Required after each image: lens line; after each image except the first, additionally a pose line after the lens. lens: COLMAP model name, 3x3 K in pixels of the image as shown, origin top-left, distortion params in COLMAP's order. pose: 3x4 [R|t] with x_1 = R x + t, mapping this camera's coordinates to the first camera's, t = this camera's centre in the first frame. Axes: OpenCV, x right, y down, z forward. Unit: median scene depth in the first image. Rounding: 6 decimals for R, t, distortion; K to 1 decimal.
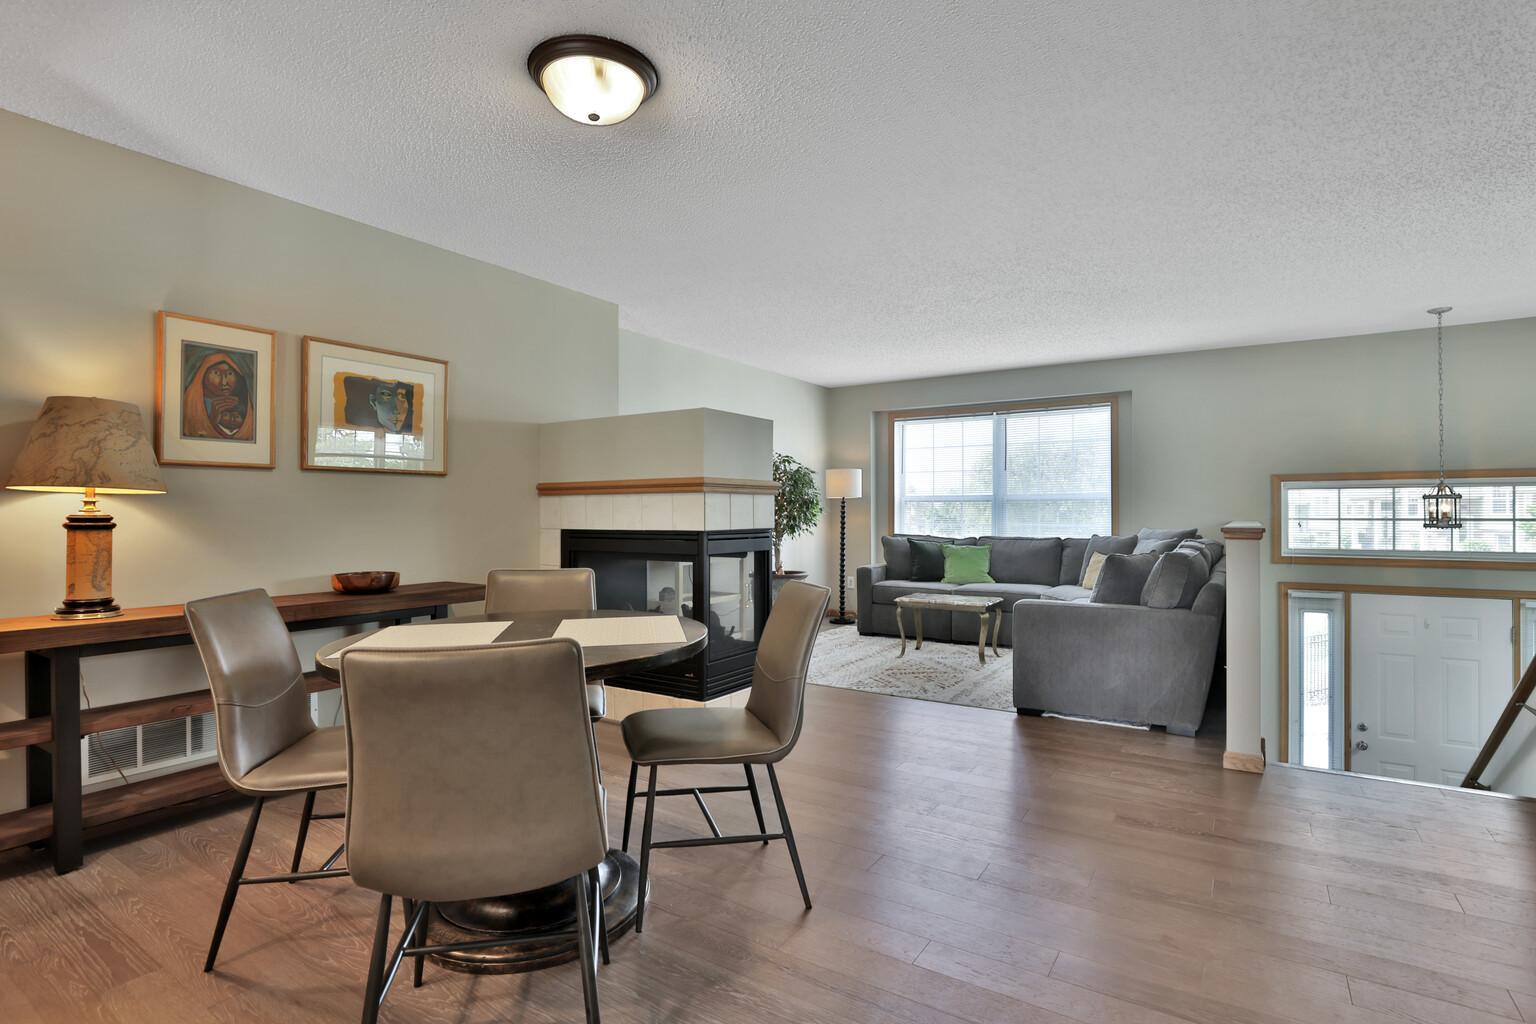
lens RADIAL K [[744.6, 0, 775.6], [0, 744.6, 513.3], [0, 0, 1]] dist [-0.033655, 0.000076]
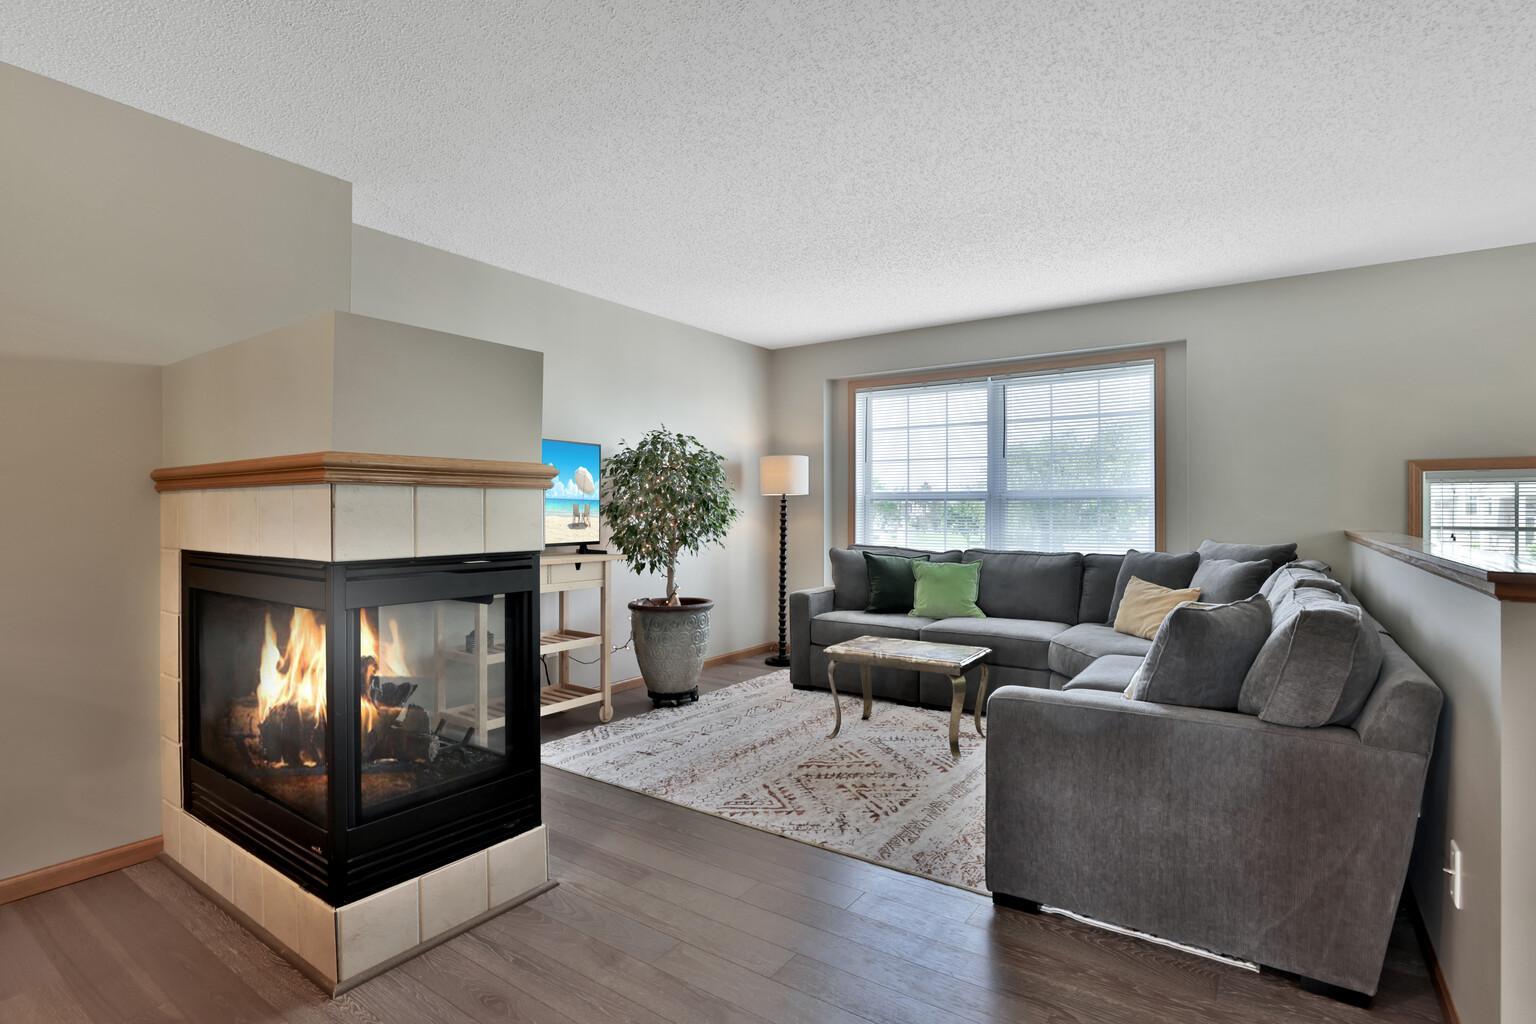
lens RADIAL K [[743.9, 0, 768.0], [0, 743.9, 512.0], [0, 0, 1]] dist [-0.036468, 0.008985]
pose [[0.999354, 0.002046, -0.035870, 0.130598], [-0.001972, 0.999996, 0.002095, -0.006862], [0.035874, -0.002023, 0.999354, 0.333128]]
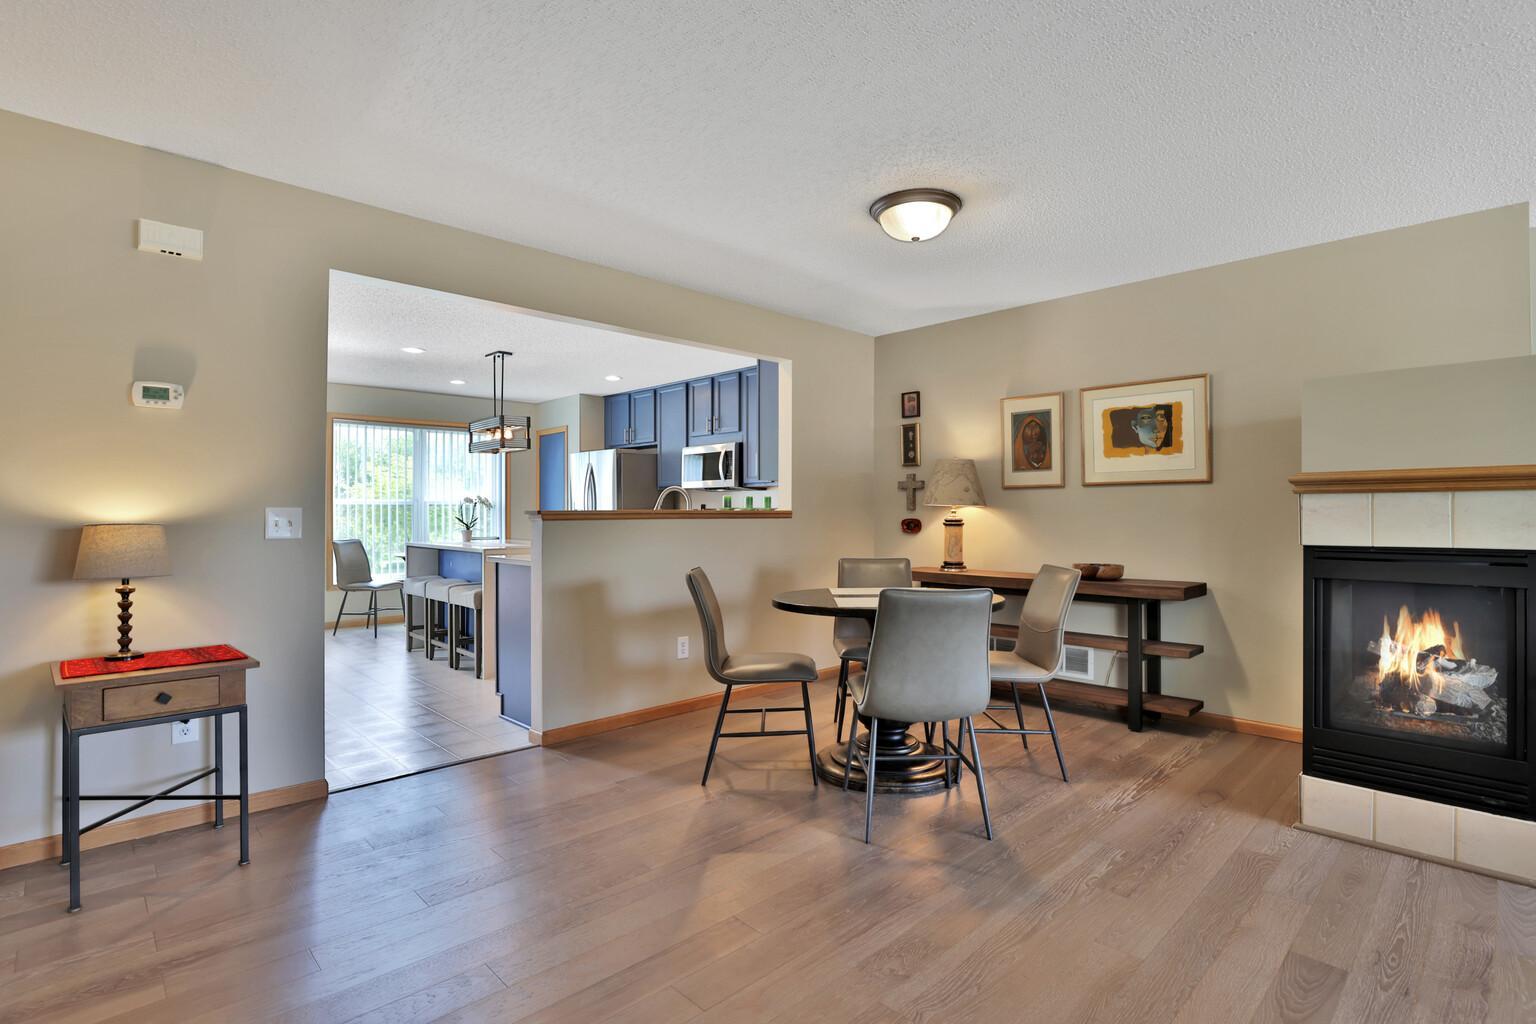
lens RADIAL K [[743.9, 0, 768.0], [0, 743.9, 512.0], [0, 0, 1]] dist [-0.036468, 0.008985]
pose [[-0.223577, 0.000895, -0.974686, 0.467919], [0.003460, 0.999994, 0.000125, -0.006814], [0.974680, -0.003344, -0.223579, 0.406259]]
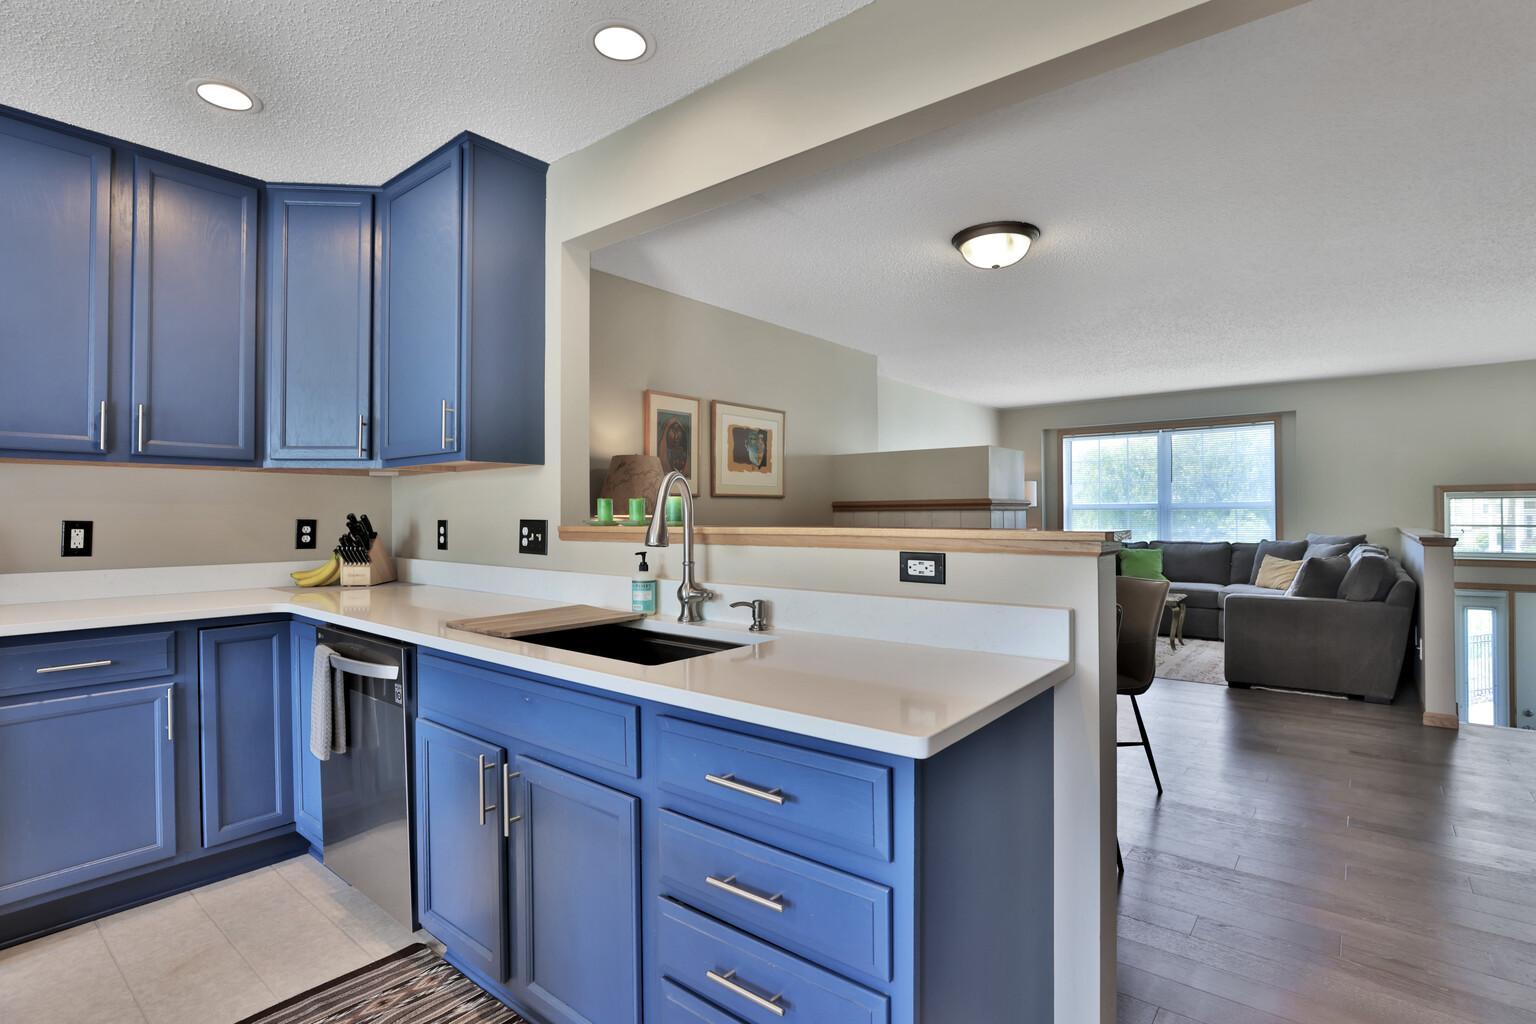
lens RADIAL K [[743.9, 0, 768.0], [0, 743.9, 512.0], [0, 0, 1]] dist [-0.036468, 0.008985]
pose [[0.993849, -0.004337, -0.110660, -0.213092], [0.004108, 0.999989, -0.002291, -0.014558], [0.110669, 0.001822, 0.993856, -0.214154]]
